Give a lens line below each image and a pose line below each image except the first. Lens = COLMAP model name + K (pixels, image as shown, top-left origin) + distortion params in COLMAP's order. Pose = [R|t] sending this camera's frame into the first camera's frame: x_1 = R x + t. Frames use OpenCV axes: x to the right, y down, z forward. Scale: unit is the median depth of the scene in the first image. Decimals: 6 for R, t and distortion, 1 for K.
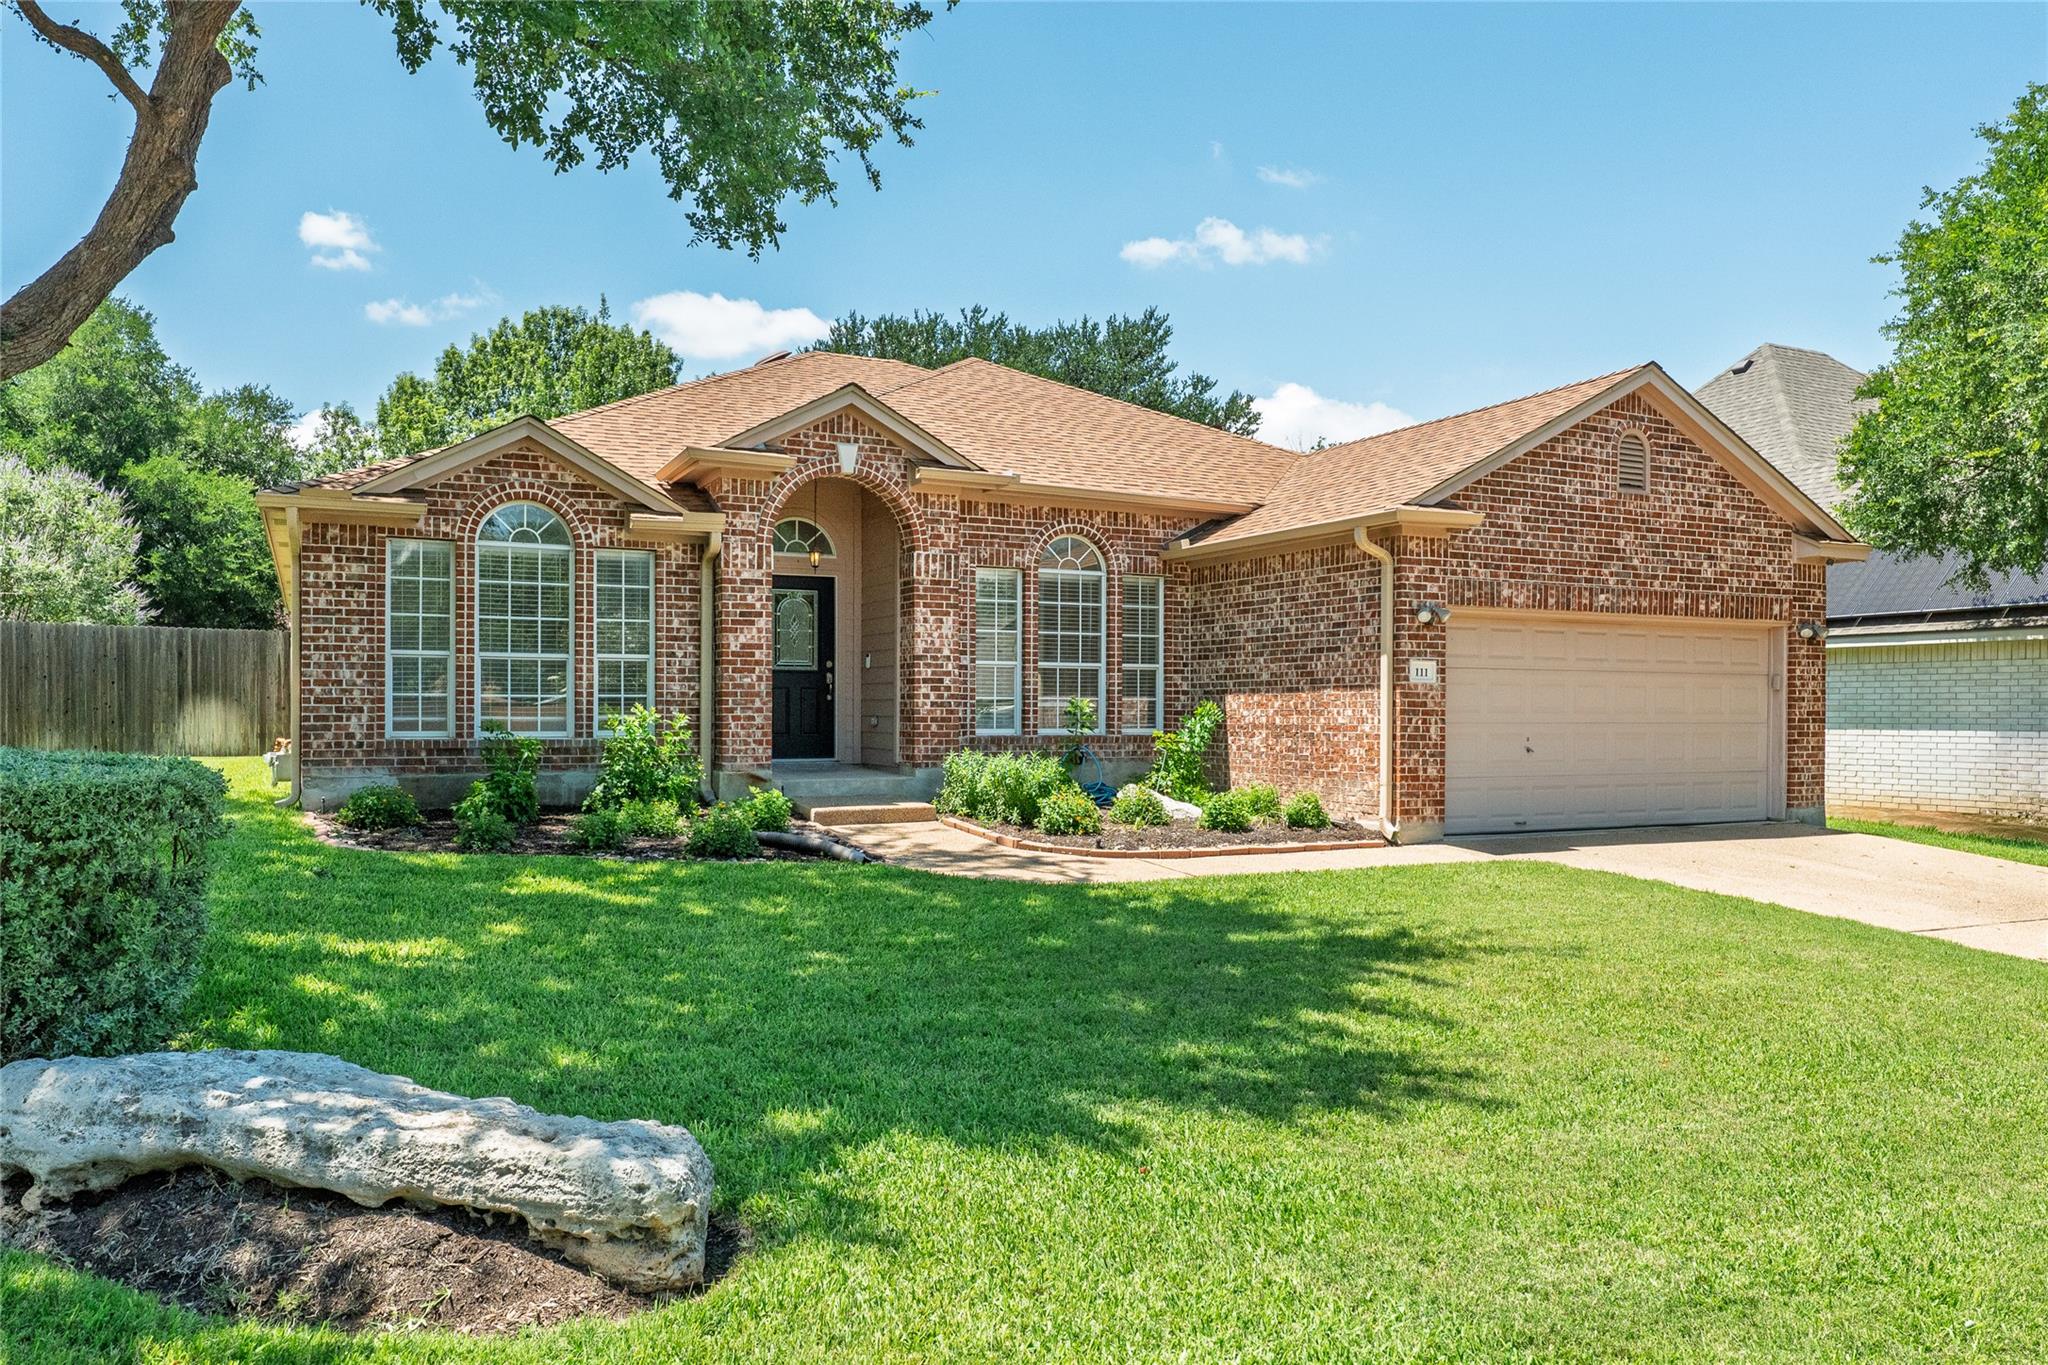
lens RADIAL K [[1400.0, 0, 1024.0], [0, 1400.0, 682.5], [0, 0, 1]] dist [-0.000769, -0.000183]
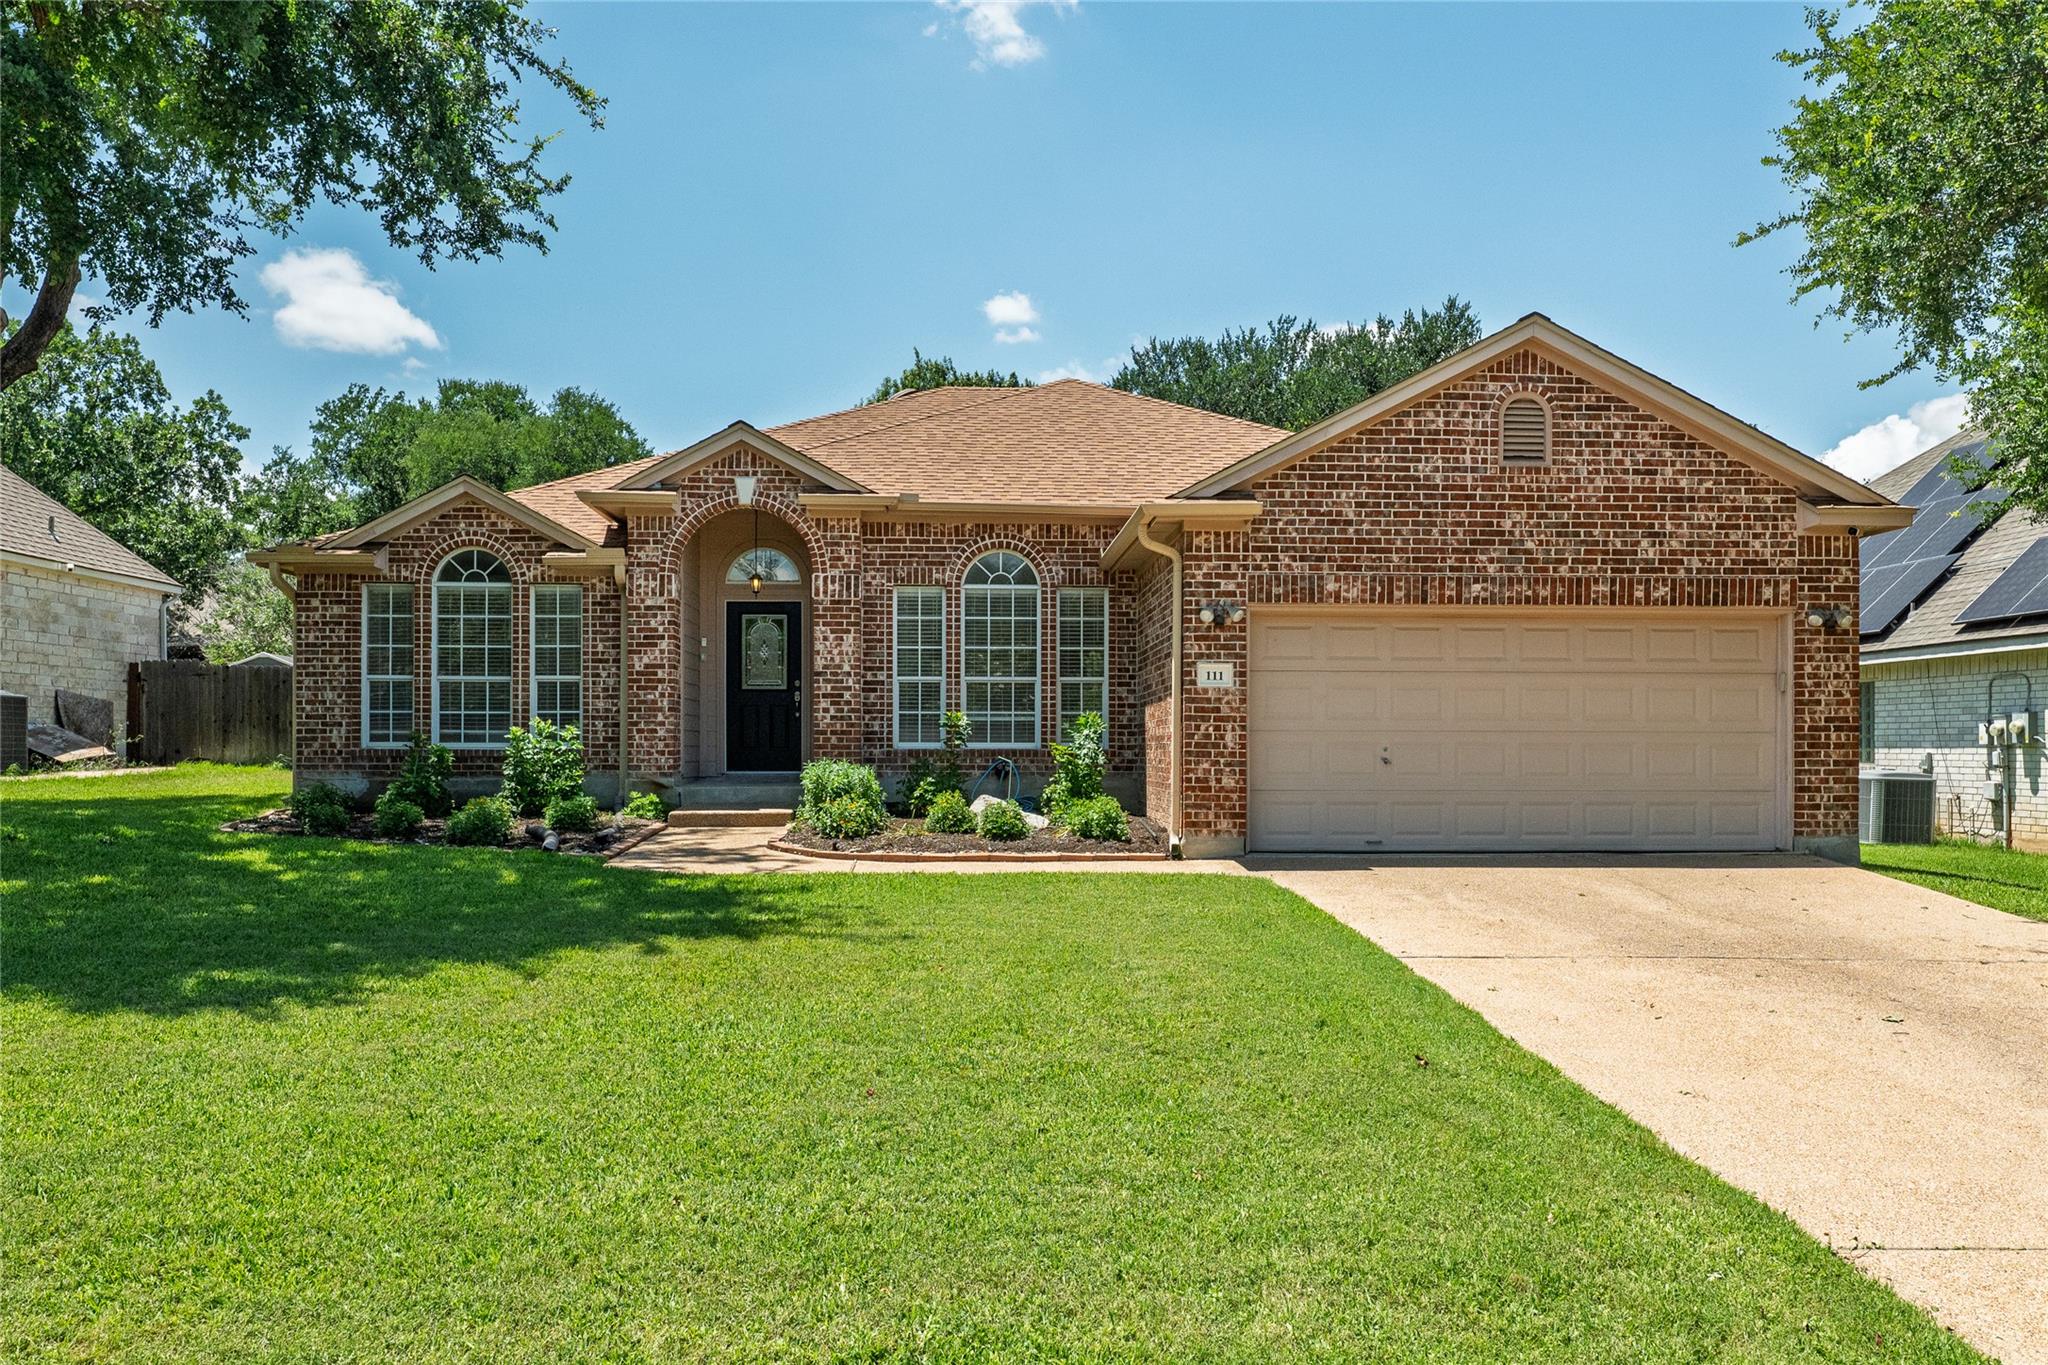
lens RADIAL K [[1445.1, 0, 1023.5], [0, 1445.1, 708.1], [0, 0, 1]] dist [-0.000045, 0.000053]
pose [[0.922095, -0.013012, -0.386744, 0.511559], [0.009699, 0.999898, -0.010516, 0.022027], [0.386842, 0.005946, 0.922127, 0.056627]]
